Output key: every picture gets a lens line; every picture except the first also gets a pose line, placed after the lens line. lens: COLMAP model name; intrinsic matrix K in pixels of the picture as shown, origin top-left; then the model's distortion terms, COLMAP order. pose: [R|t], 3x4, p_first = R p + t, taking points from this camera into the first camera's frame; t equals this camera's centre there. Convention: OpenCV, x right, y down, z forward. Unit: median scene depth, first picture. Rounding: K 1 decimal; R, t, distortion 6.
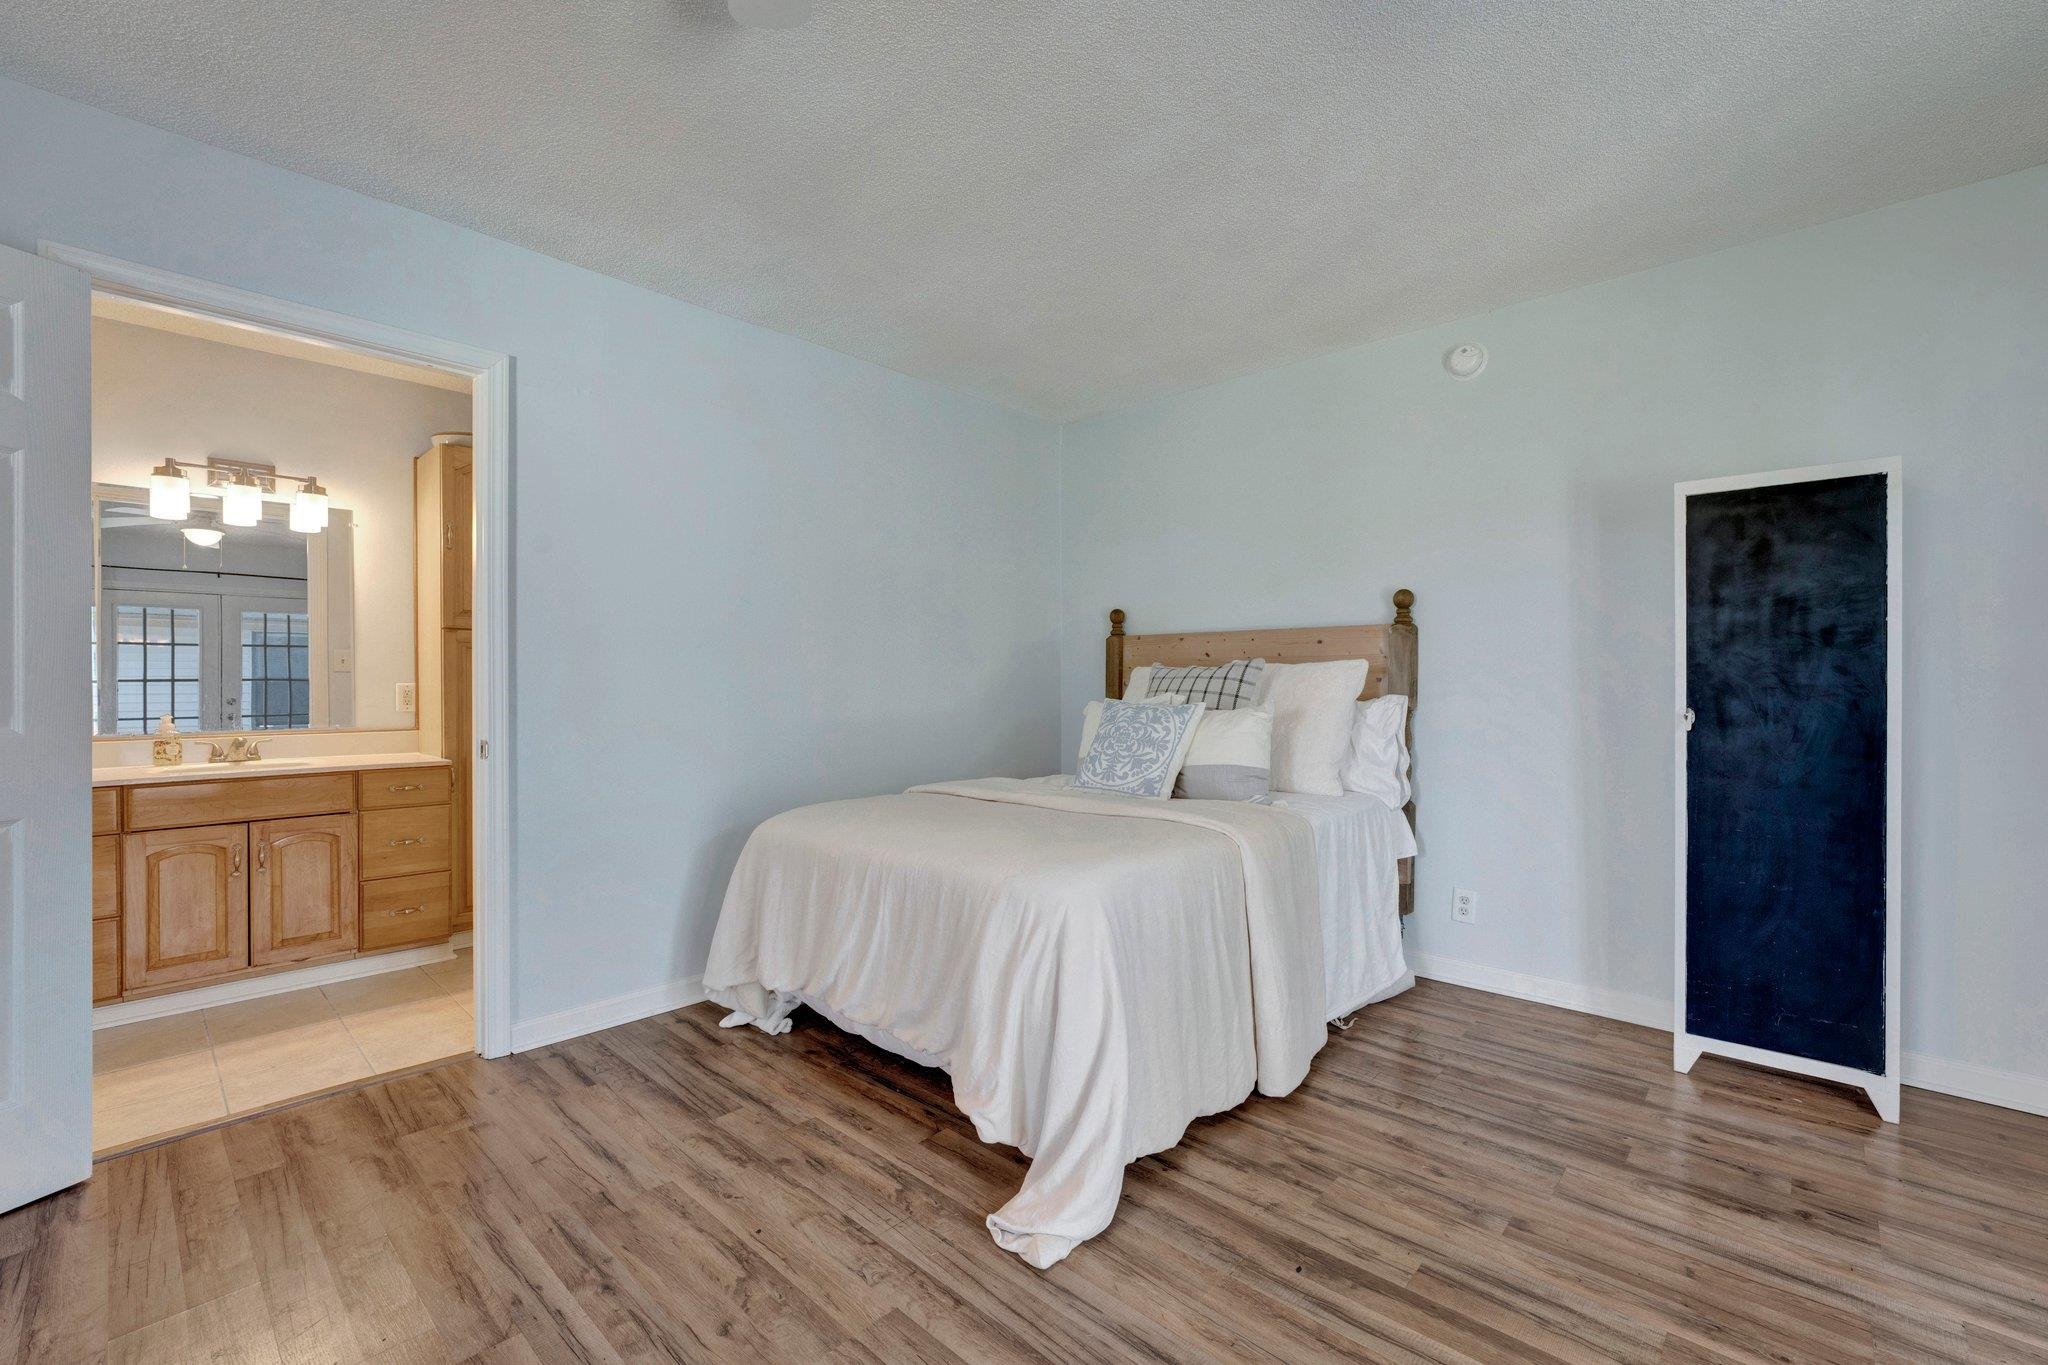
lens RADIAL K [[871.8, 0, 1009.2], [0, 871.8, 681.6], [0, 0, 1]] dist [-0.003422, 0.008115]
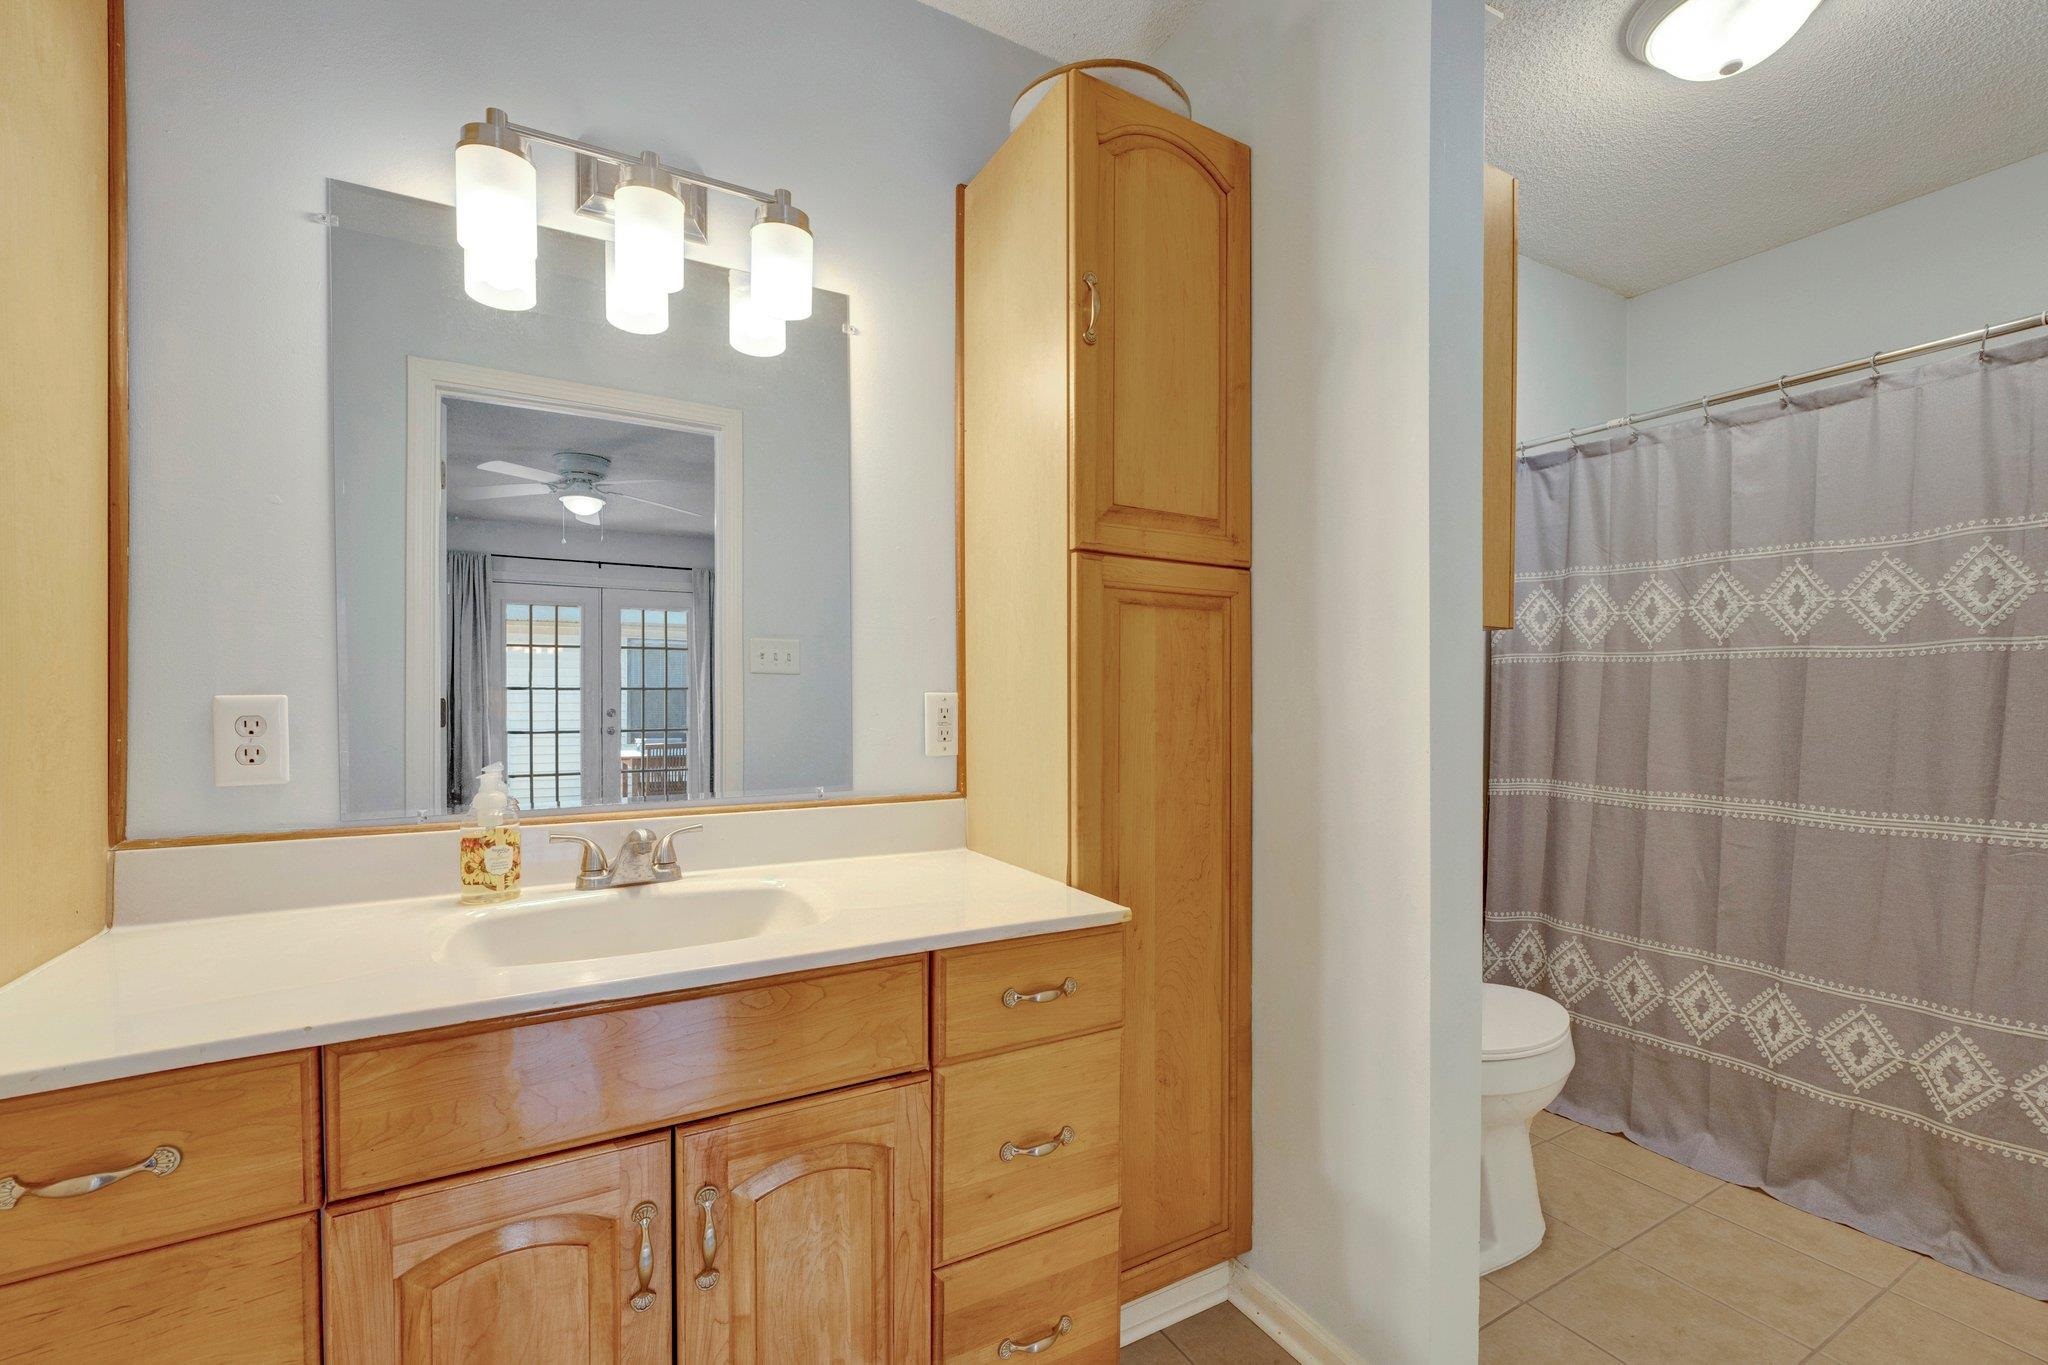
lens RADIAL K [[871.8, 0, 1028.2], [0, 871.8, 711.6], [0, 0, 1]] dist [-0.003422, 0.008115]
pose [[0.961520, 0.014268, -0.274364, -0.609123], [-0.009483, 0.999779, 0.018757, 0.003123], [0.274571, -0.015433, 0.961443, 0.675071]]
